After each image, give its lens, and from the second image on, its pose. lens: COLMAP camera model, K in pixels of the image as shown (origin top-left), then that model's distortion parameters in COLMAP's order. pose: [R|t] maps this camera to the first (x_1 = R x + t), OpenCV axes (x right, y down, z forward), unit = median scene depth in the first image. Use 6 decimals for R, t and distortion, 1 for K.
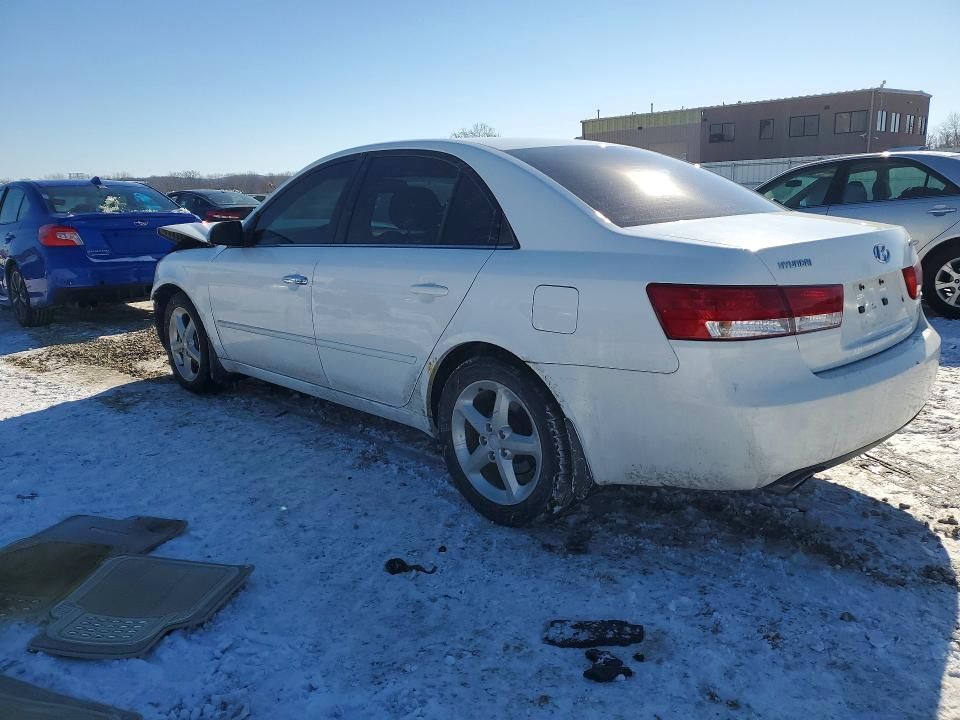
lens RADIAL K [[738.6, 0, 480.0], [0, 738.6, 360.0], [0, 0, 1]] dist [0.047798, -0.003066]
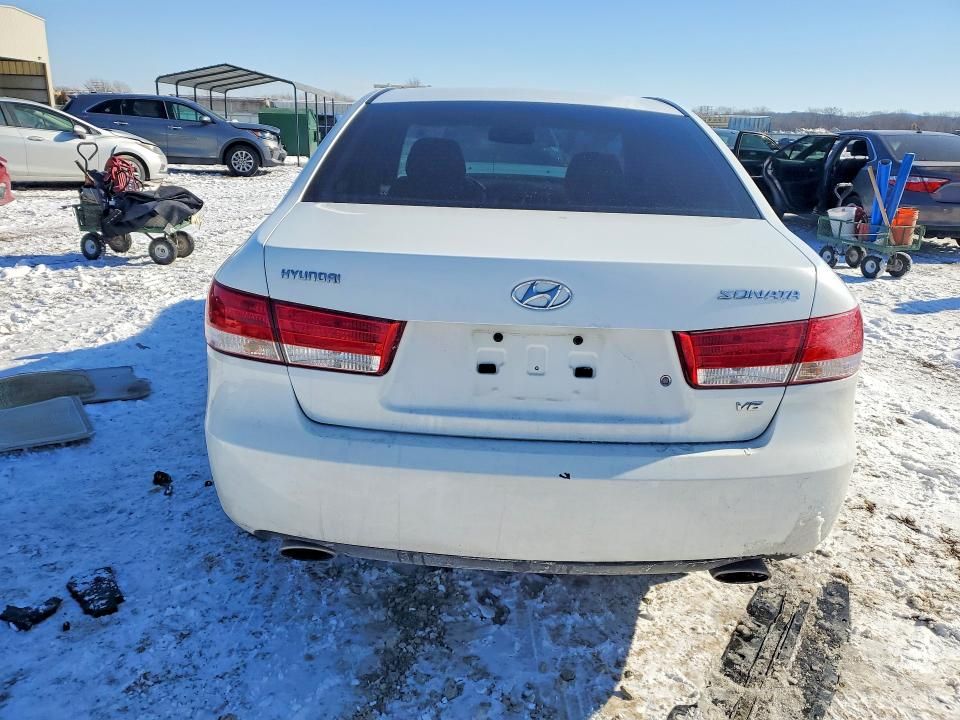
lens RADIAL K [[738.6, 0, 480.0], [0, 738.6, 360.0], [0, 0, 1]] dist [0.047798, -0.003066]
pose [[0.694568, 0.253417, -0.673317, 1.078565], [-0.200121, 0.967025, 0.157523, -0.200586], [0.691034, 0.025334, 0.722379, 0.577390]]
